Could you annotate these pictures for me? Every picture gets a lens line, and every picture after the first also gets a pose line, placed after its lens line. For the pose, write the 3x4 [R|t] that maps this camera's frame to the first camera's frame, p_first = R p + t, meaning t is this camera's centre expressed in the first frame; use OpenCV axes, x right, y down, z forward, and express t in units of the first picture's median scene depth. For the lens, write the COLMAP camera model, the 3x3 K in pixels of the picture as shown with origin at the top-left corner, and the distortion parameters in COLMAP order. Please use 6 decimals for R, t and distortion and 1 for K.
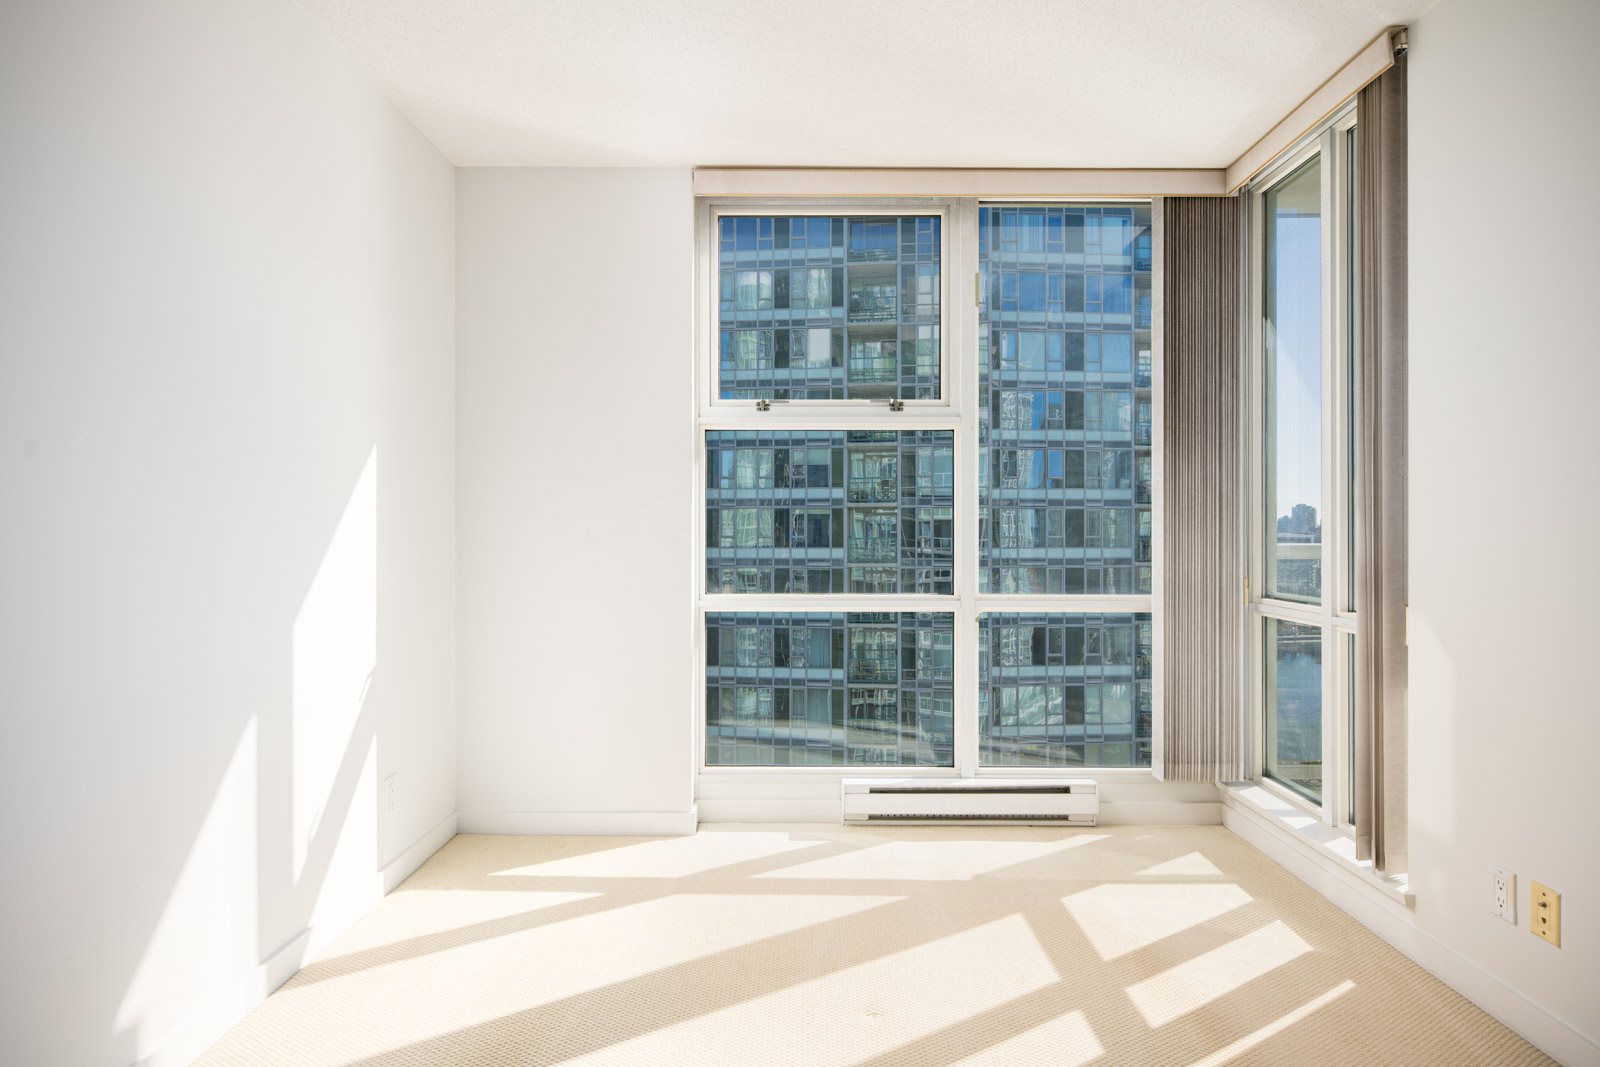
lens RADIAL K [[833.7, 0, 818.1], [0, 833.7, 529.6], [0, 0, 1]] dist [0.003012, 0.003714]
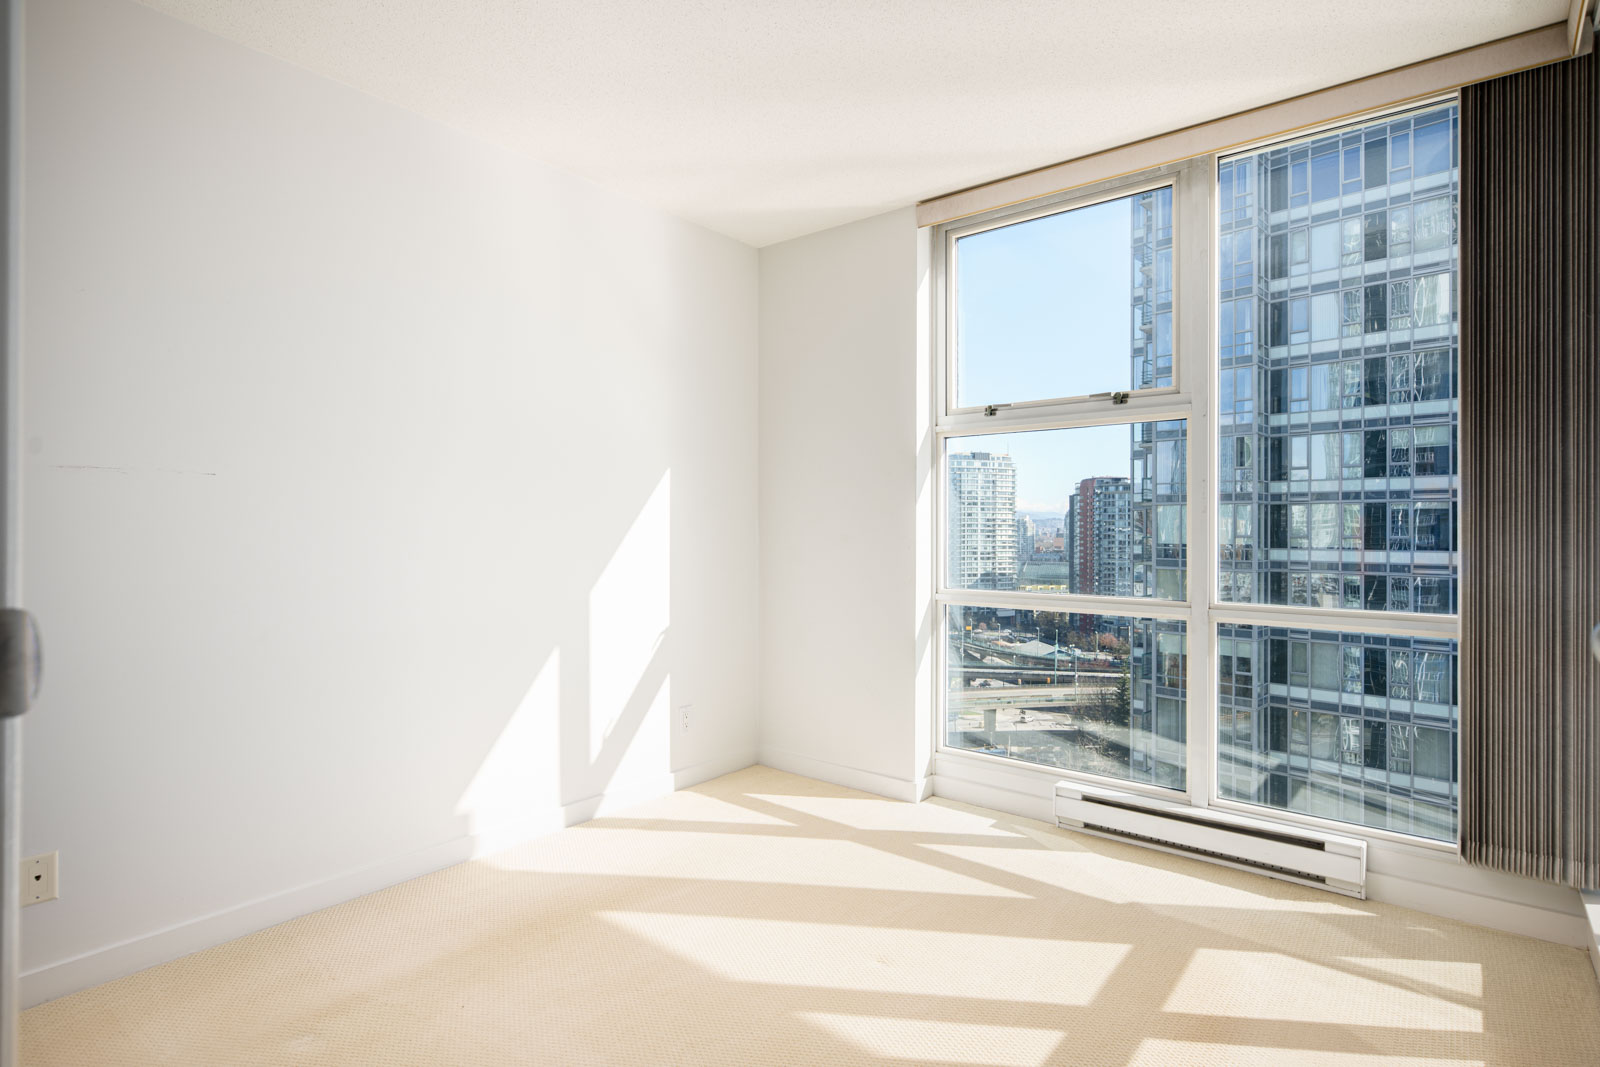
lens RADIAL K [[833.7, 0, 806.7], [0, 833.7, 528.4], [0, 0, 1]] dist [0.003012, 0.003714]
pose [[0.777264, -0.001040, -0.629174, 0.423705], [0.001207, 0.999999, -0.000162, -0.001350], [0.629173, -0.000634, 0.777265, 0.041486]]
